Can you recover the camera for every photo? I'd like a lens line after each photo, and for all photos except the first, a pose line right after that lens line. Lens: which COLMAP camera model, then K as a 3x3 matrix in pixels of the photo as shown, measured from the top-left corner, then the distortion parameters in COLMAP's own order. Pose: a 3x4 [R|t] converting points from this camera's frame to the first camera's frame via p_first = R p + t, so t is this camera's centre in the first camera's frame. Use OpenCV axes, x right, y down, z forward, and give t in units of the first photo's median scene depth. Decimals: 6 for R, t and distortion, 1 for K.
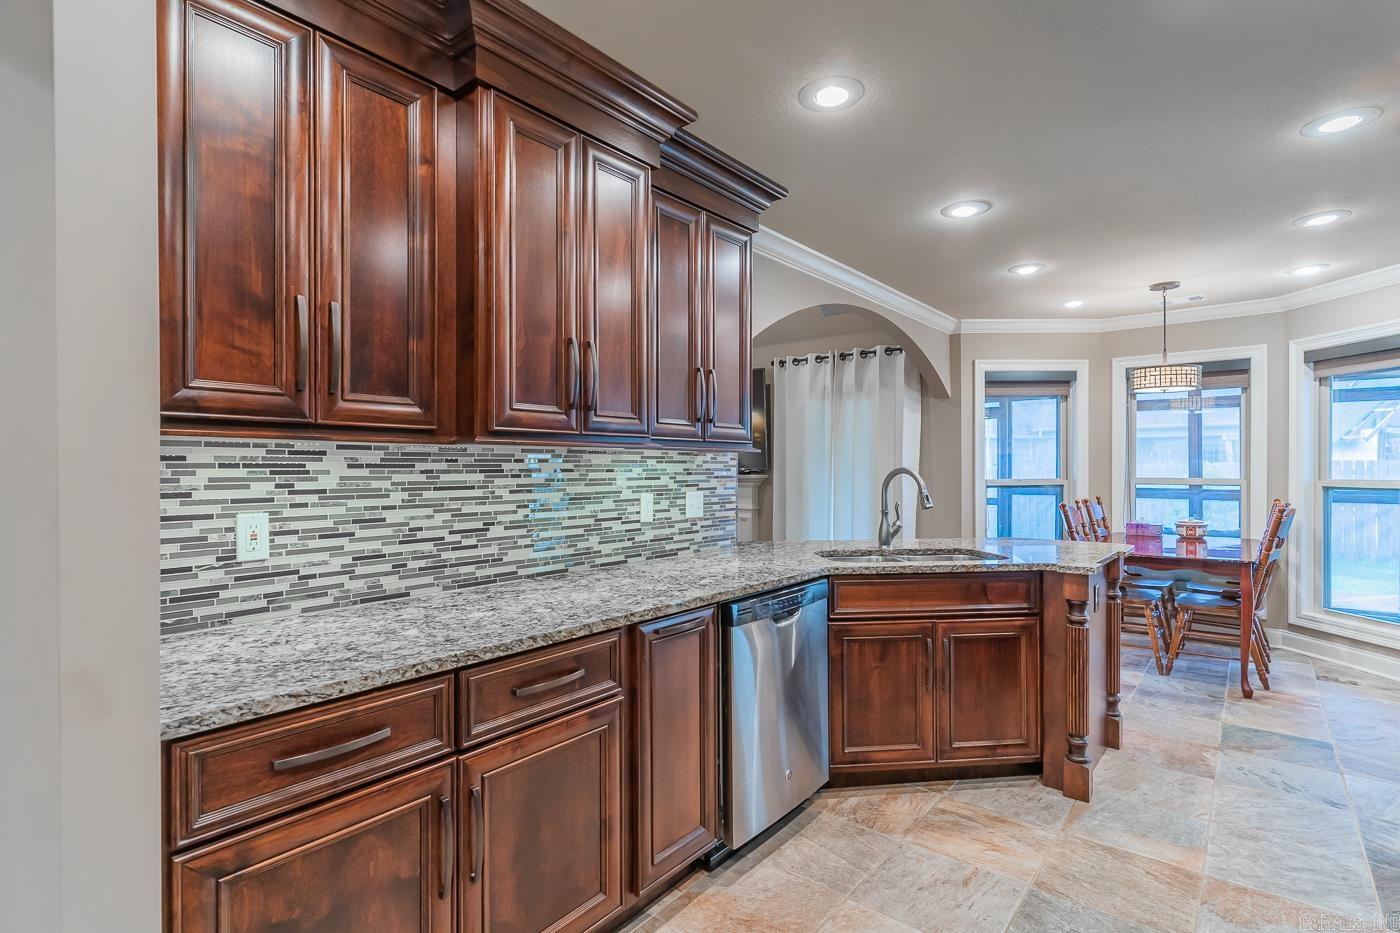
lens RADIAL K [[679.9, 0, 699.4], [0, 679.9, 468.4], [0, 0, 1]] dist [-0.004426, -0.000643]
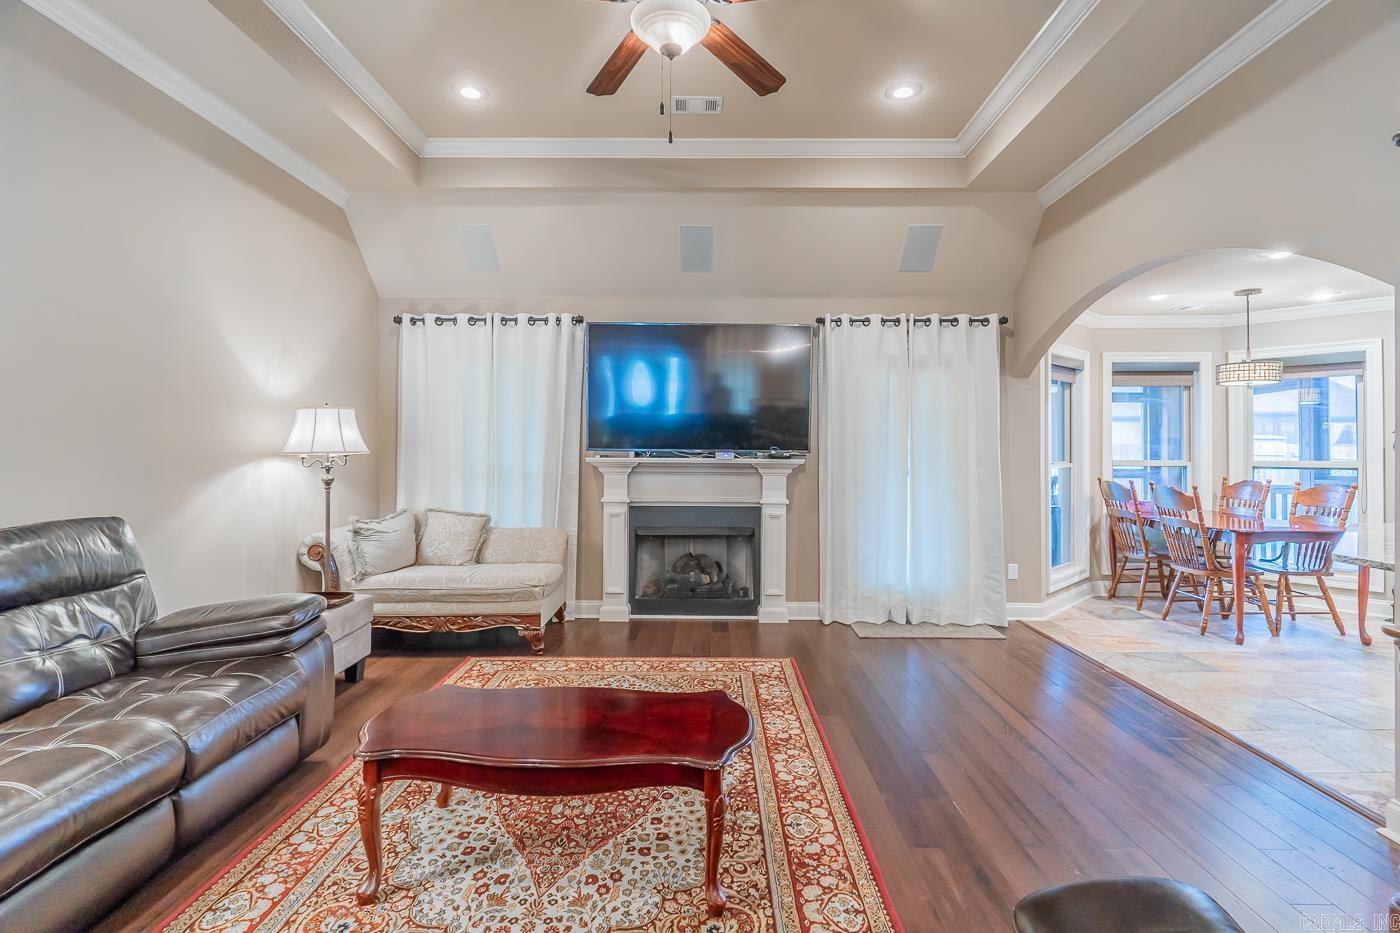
lens RADIAL K [[679.9, 0, 706.7], [0, 679.9, 439.7], [0, 0, 1]] dist [-0.004426, -0.000643]
pose [[0.773259, 0.011176, 0.633992, -1.149861], [-0.001314, 0.999871, -0.016022, -0.003328], [-0.634089, 0.011556, 0.773173, 1.083428]]
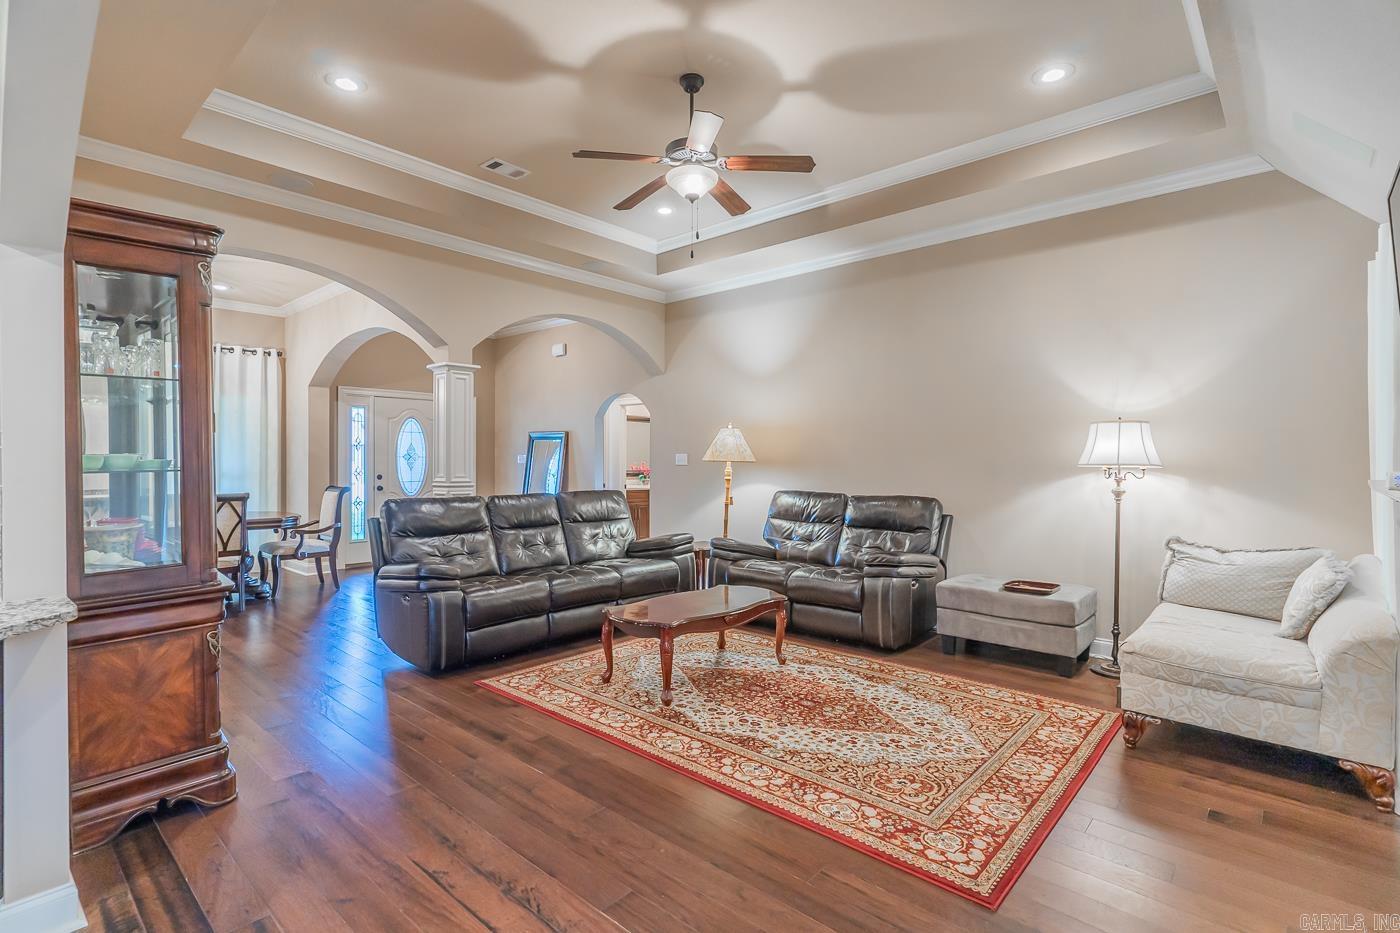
lens RADIAL K [[679.9, 0, 697.0], [0, 679.9, 467.5], [0, 0, 1]] dist [-0.004426, -0.000643]
pose [[-0.048747, 0.014703, -0.998703, 0.690836], [-0.005061, 0.999875, 0.014967, -0.010193], [0.998798, 0.005784, -0.048666, 1.863116]]
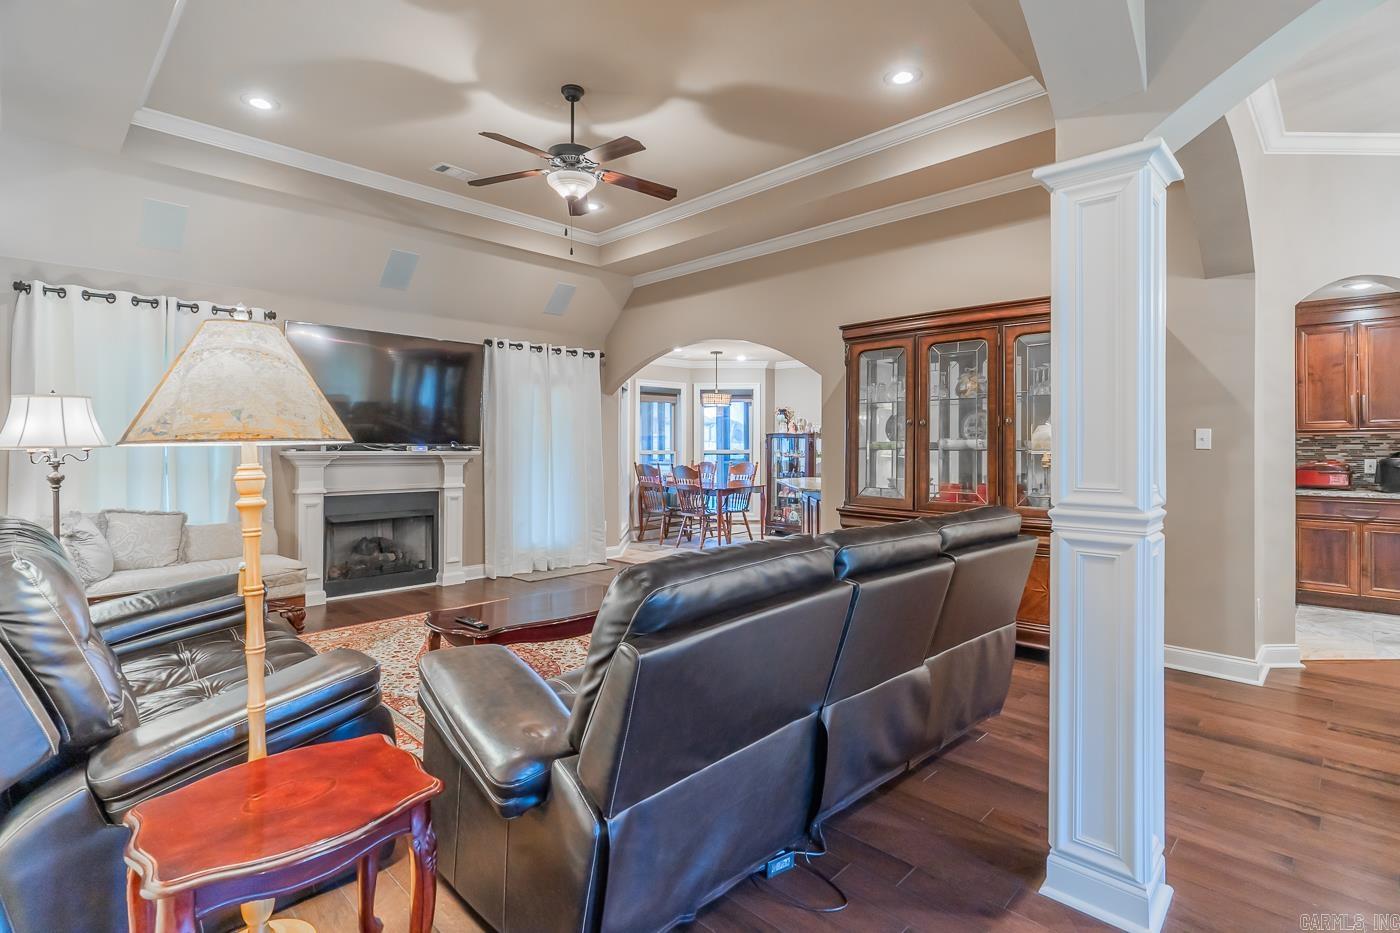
lens RADIAL K [[679.9, 0, 682.4], [0, 679.9, 439.4], [0, 0, 1]] dist [-0.004426, -0.000643]
pose [[0.088113, 0.009654, 0.996064, -2.017667], [0.003336, 0.999945, -0.009987, 0.004959], [-0.996105, 0.004202, 0.088076, 1.436136]]
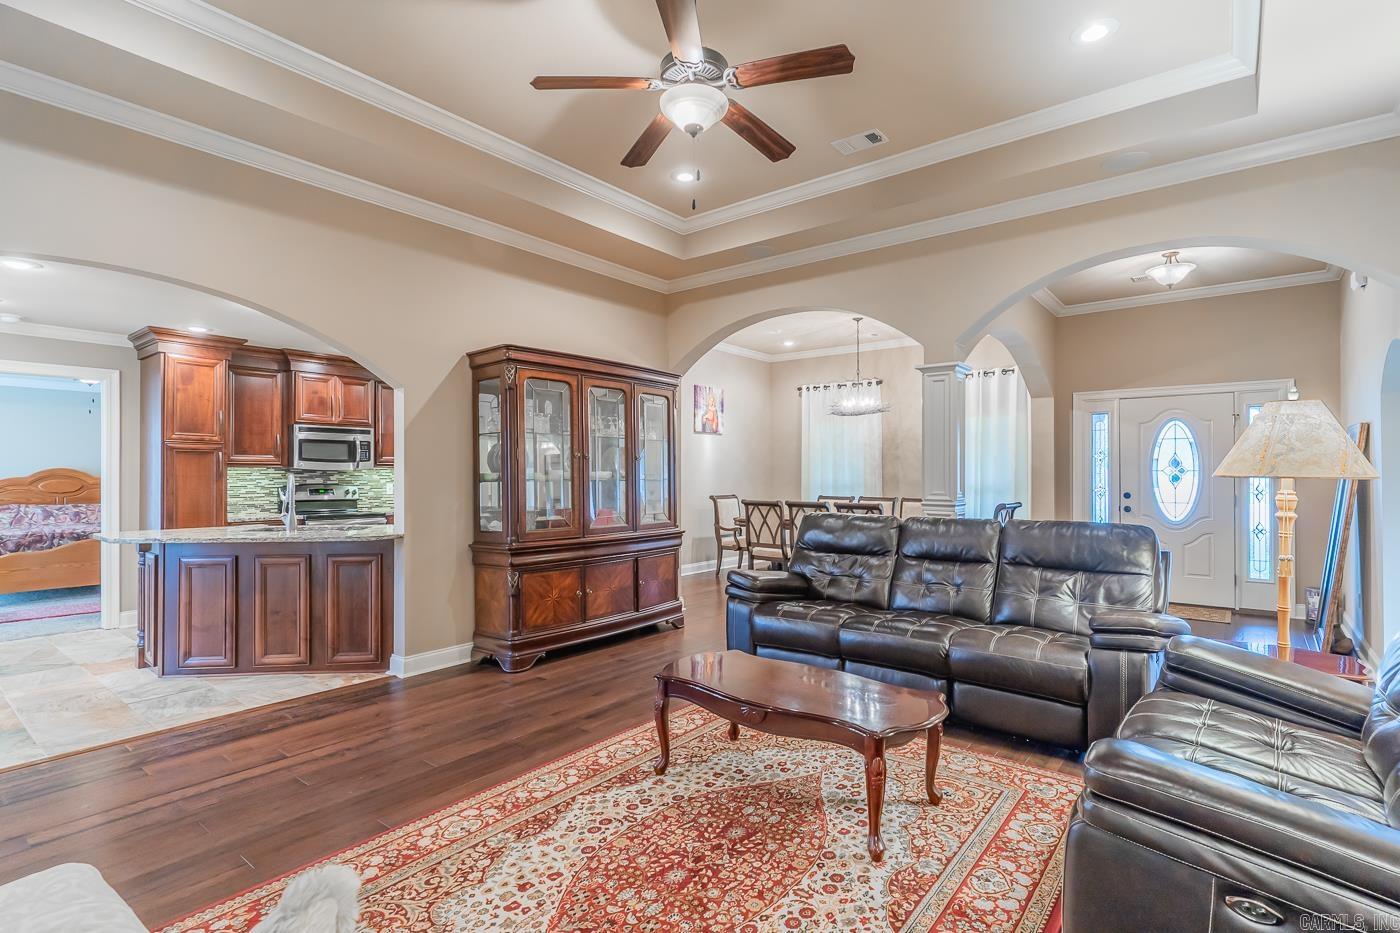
lens RADIAL K [[679.9, 0, 691.1], [0, 679.9, 470.8], [0, 0, 1]] dist [-0.004426, -0.000643]
pose [[-0.999940, 0.002191, -0.010750, -0.618818], [0.002173, 0.999996, 0.001726, -0.013672], [0.010754, 0.001703, -0.999941, 2.799845]]
